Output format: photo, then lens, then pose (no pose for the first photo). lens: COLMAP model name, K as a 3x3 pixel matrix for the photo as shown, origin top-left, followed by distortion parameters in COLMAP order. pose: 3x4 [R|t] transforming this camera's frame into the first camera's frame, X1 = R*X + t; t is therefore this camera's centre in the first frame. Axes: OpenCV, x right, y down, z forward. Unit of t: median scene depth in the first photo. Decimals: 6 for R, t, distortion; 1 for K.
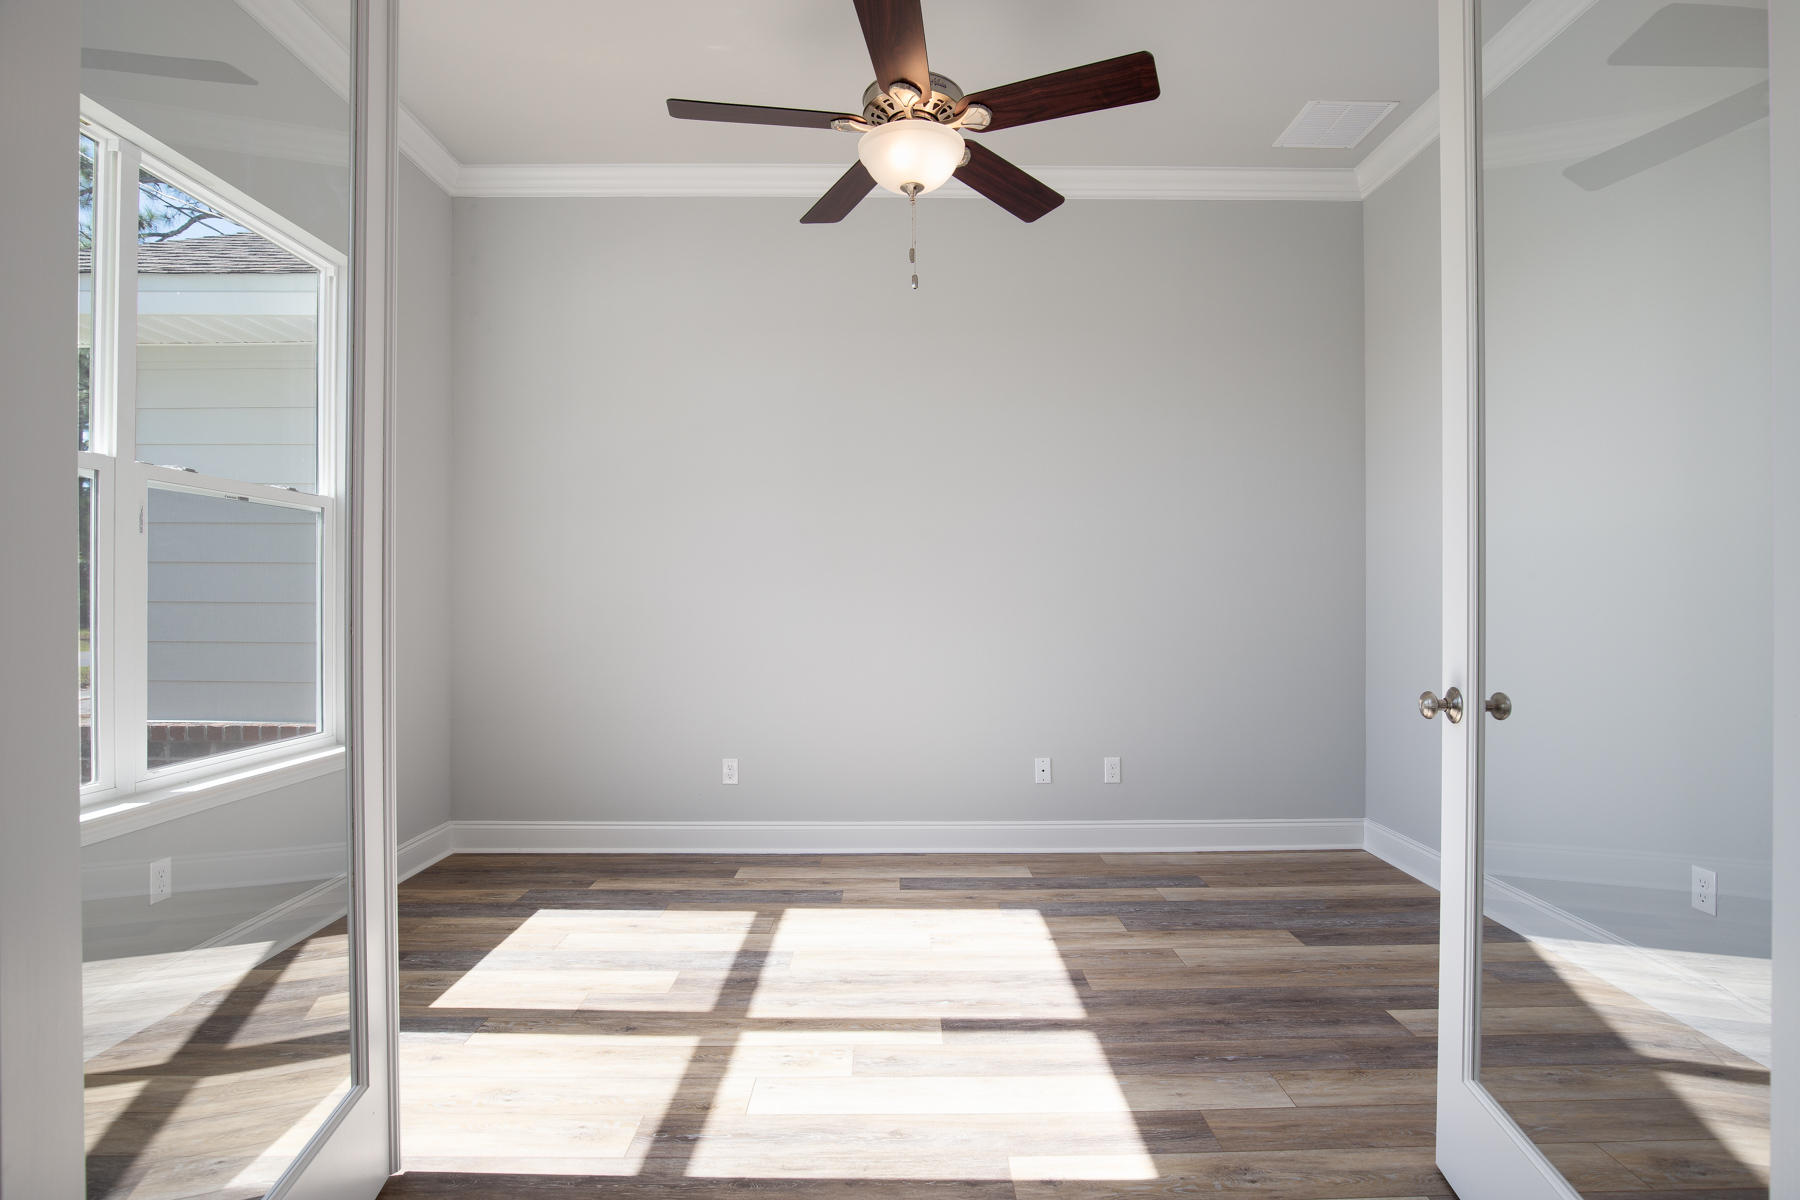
lens RADIAL K [[840.4, 0, 900.0], [0, 840.4, 600.0], [0, 0, 1]] dist [-0.025084, 0.000671]
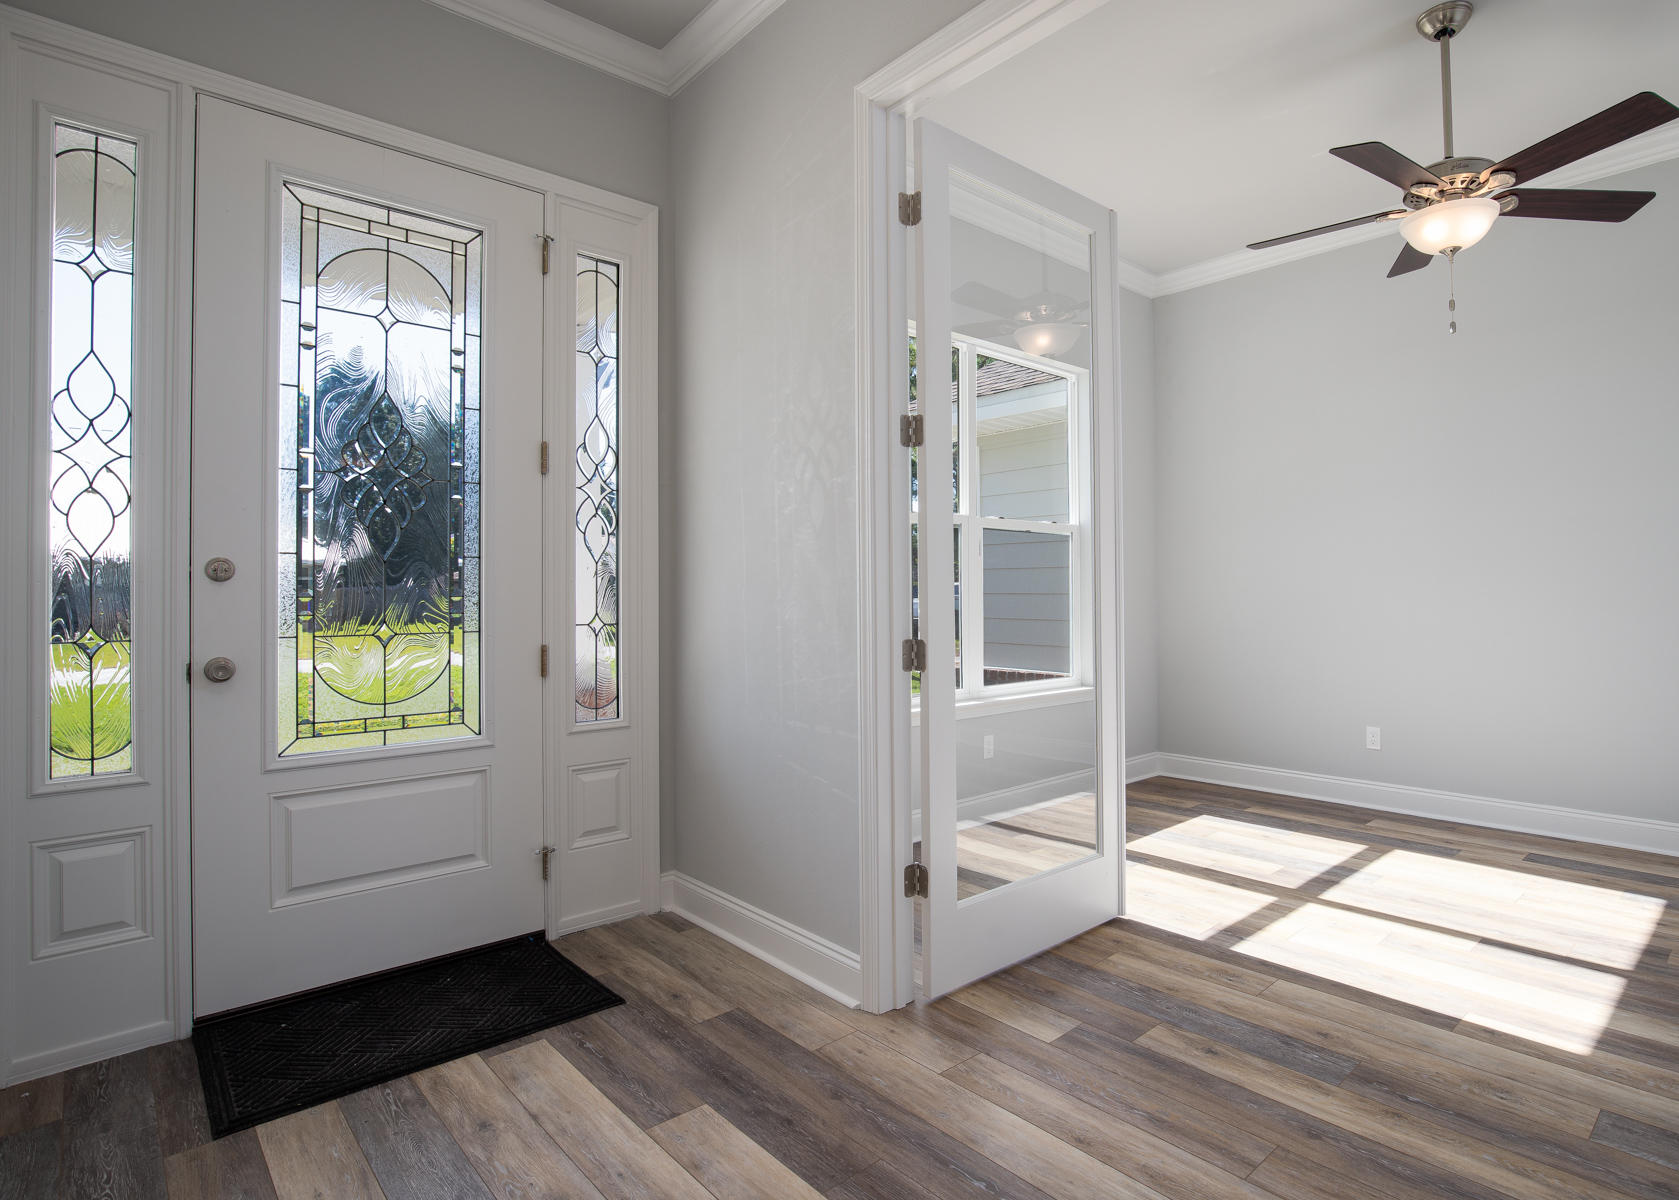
lens RADIAL K [[826.2, 0, 839.5], [0, 826.2, 600.0], [0, 0, 1]] dist [0.100986, -0.000063]
pose [[0.596079, 0.002865, -0.802920, 0.399551], [0.007207, 0.999934, 0.008919, -0.001291], [0.802893, -0.011103, 0.596019, -0.377294]]
